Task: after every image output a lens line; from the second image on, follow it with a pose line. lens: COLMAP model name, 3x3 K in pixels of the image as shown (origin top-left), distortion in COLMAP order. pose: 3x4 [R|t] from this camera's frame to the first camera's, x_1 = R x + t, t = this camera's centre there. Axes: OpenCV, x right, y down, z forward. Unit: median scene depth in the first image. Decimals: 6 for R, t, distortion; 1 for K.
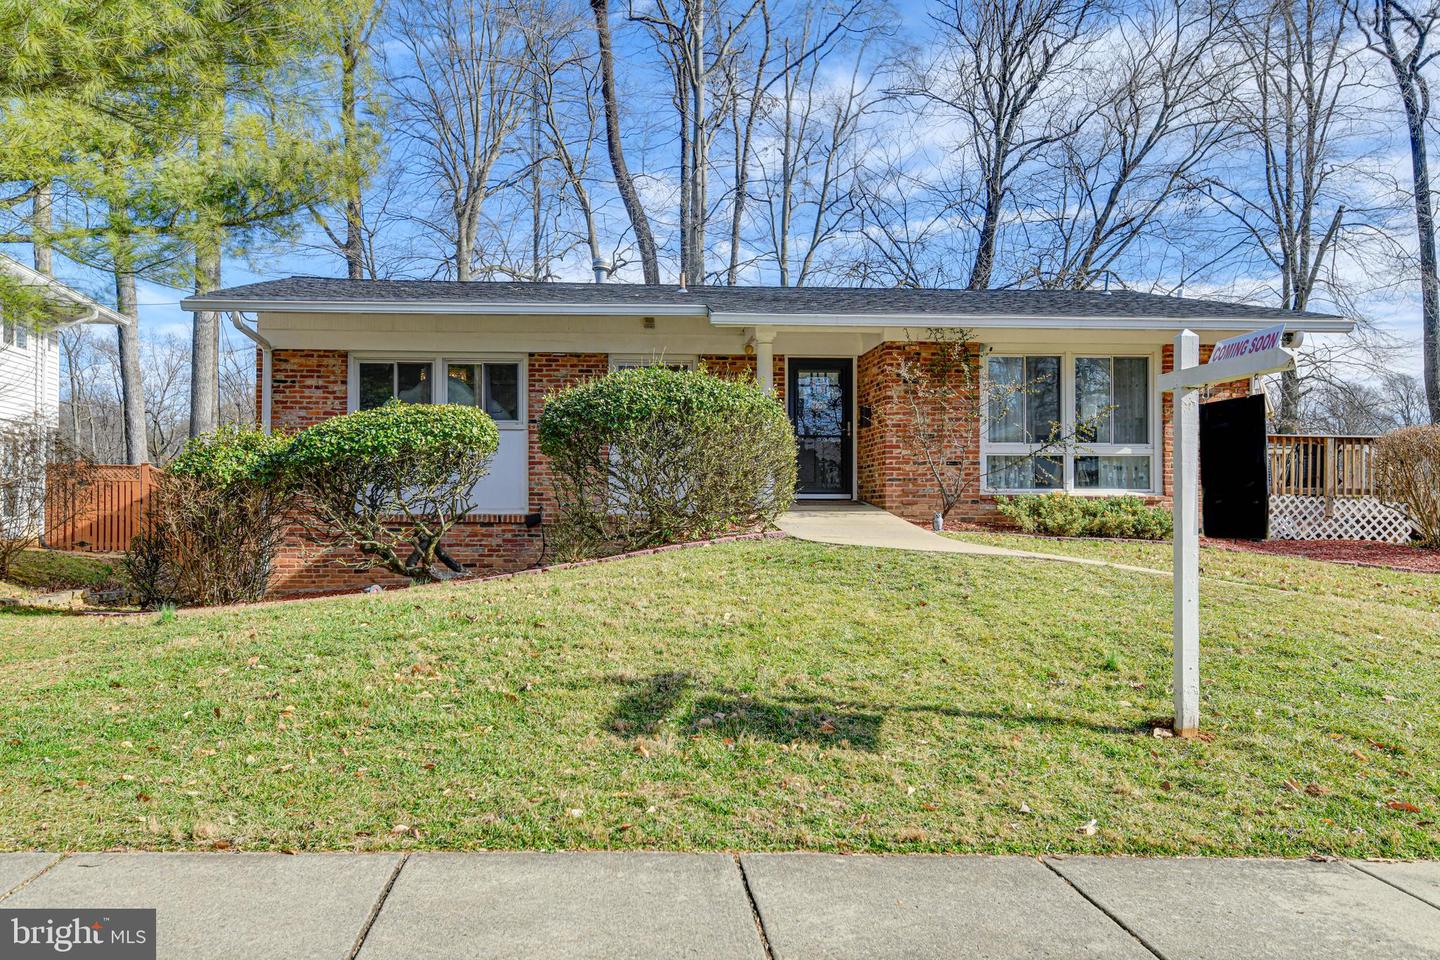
lens RADIAL K [[1068.8, 0, 729.3], [0, 1068.8, 510.8], [0, 0, 1]] dist [0.014173, -0.008793]
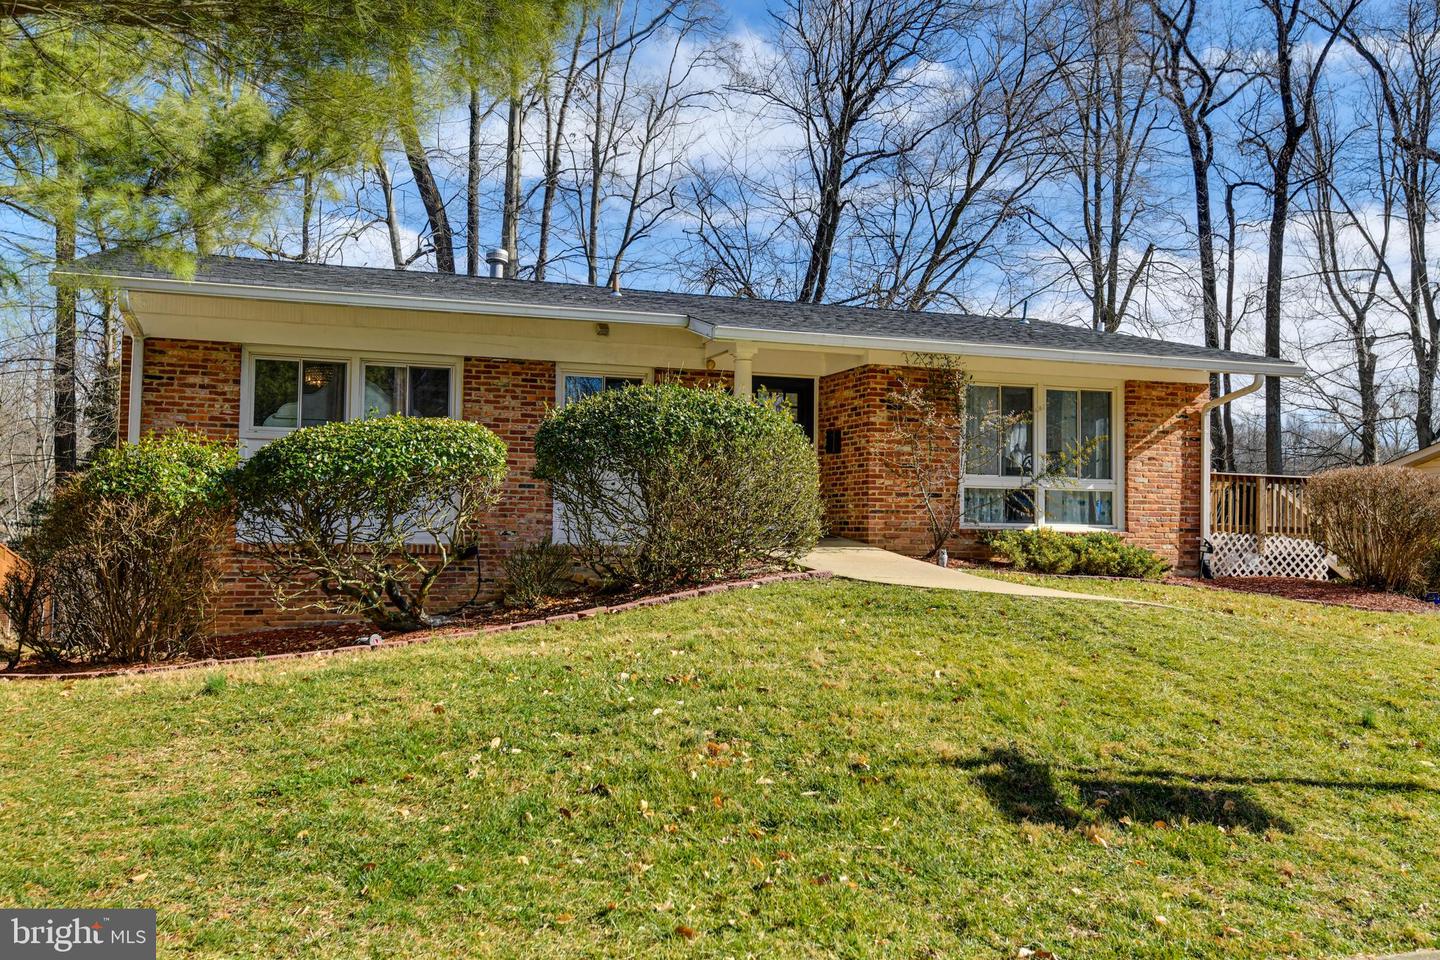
lens RADIAL K [[1167.9, 0, 718.7], [0, 1167.9, 489.0], [0, 0, 1]] dist [0.013226, 0.026912]
pose [[0.969593, 0.020788, 0.243840, -0.216208], [-0.012968, 0.999350, -0.033631, -0.012048], [-0.244381, 0.029446, 0.969232, 0.039601]]
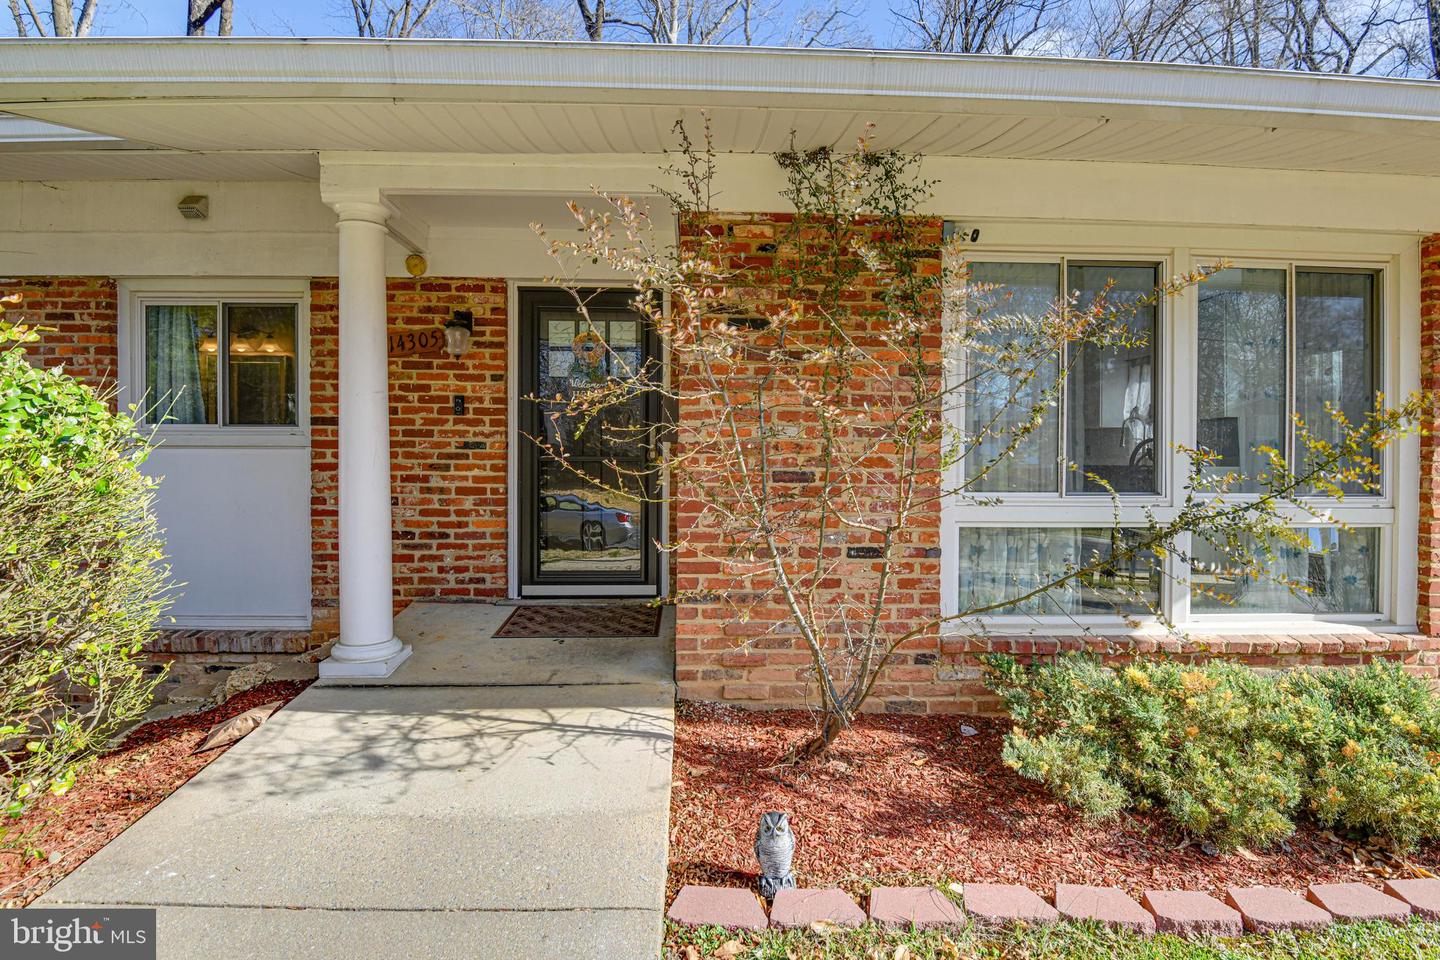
lens RADIAL K [[690.1, 0, 755.2], [0, 690.1, 469.9], [0, 0, 1]] dist [-0.020678, -0.006561]
pose [[0.999491, 0.006127, -0.031303, 0.169418], [-0.005698, 0.999889, 0.013779, -0.071246], [0.031384, -0.013594, 0.999415, 0.725791]]
